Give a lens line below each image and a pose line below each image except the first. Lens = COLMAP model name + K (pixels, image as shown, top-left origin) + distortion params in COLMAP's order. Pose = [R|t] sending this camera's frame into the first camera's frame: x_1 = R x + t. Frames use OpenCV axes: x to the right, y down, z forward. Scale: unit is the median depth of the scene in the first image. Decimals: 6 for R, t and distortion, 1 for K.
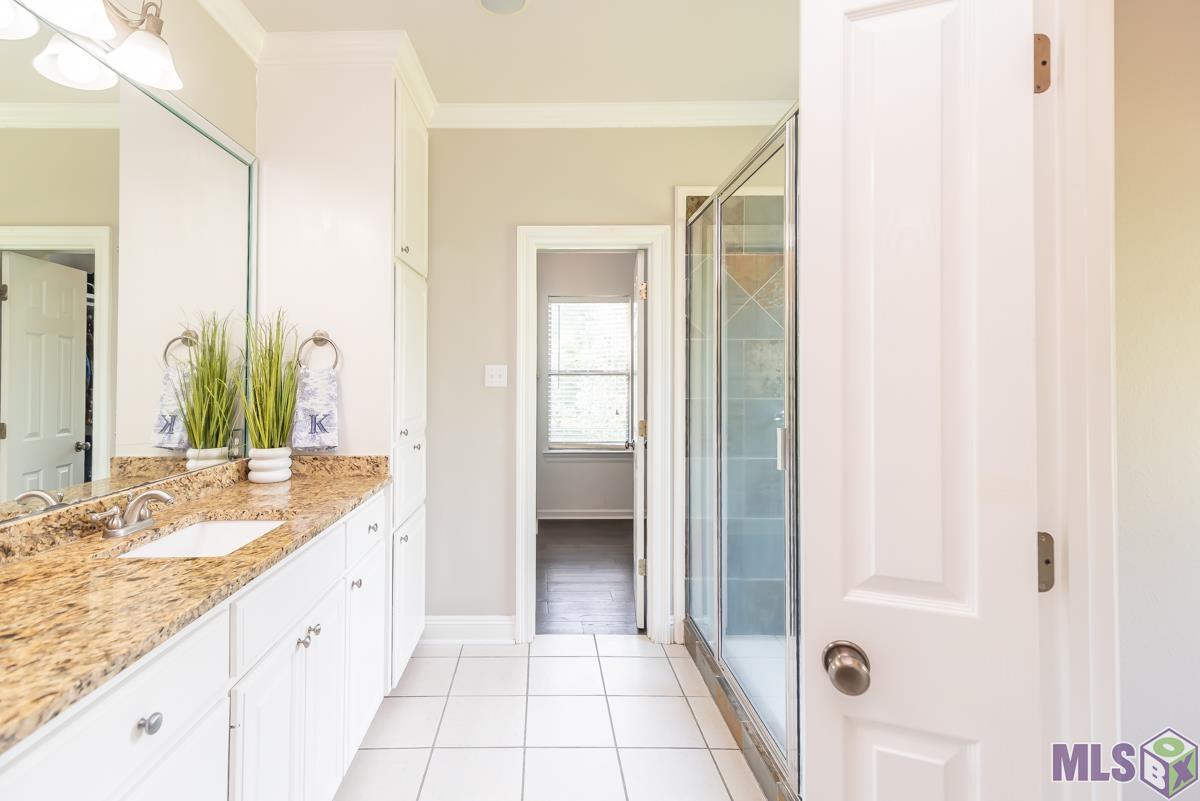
lens RADIAL K [[547.8, 0, 598.3], [0, 547.8, 356.9], [0, 0, 1]] dist [0.012660, -0.000594]
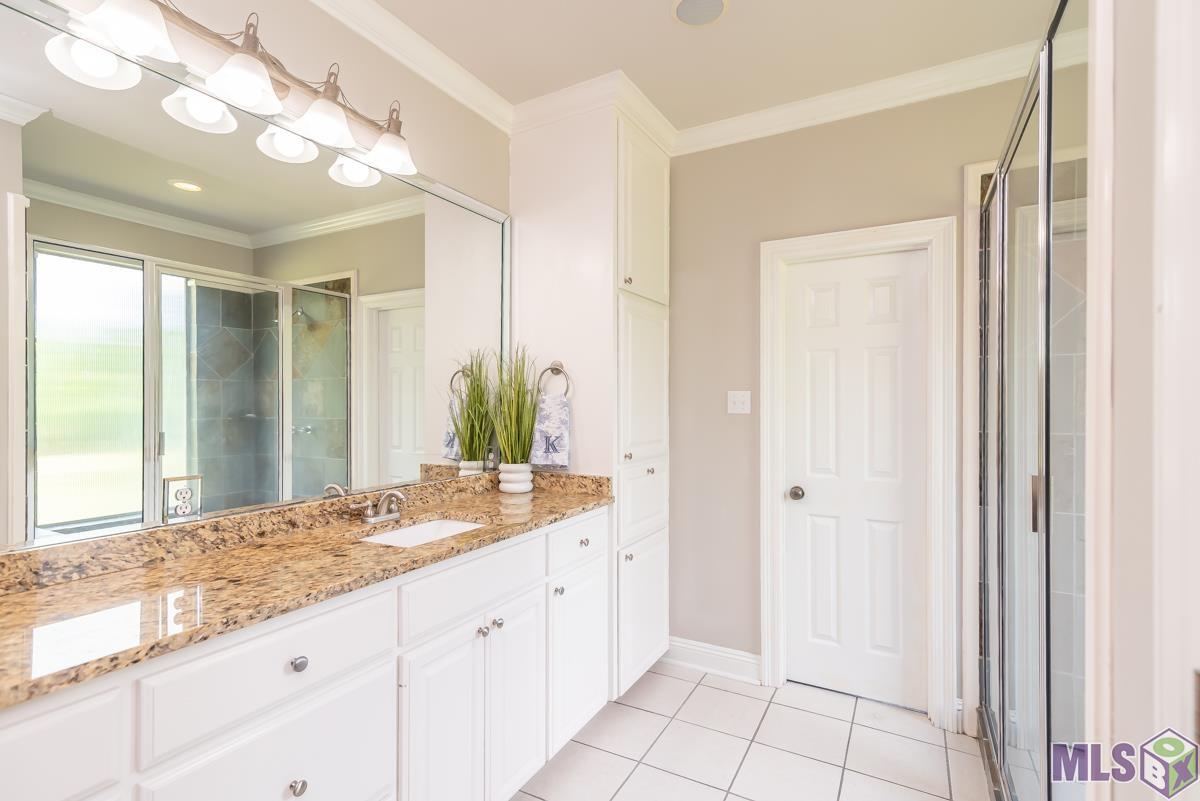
lens RADIAL K [[558.9, 0, 601.7], [0, 558.9, 390.4], [0, 0, 1]] dist [0.013859, -0.000033]
pose [[0.879400, -0.007582, -0.476024, 0.134012], [0.014119, 0.999849, 0.010157, 0.000986], [0.475875, -0.015653, 0.879374, 0.047941]]
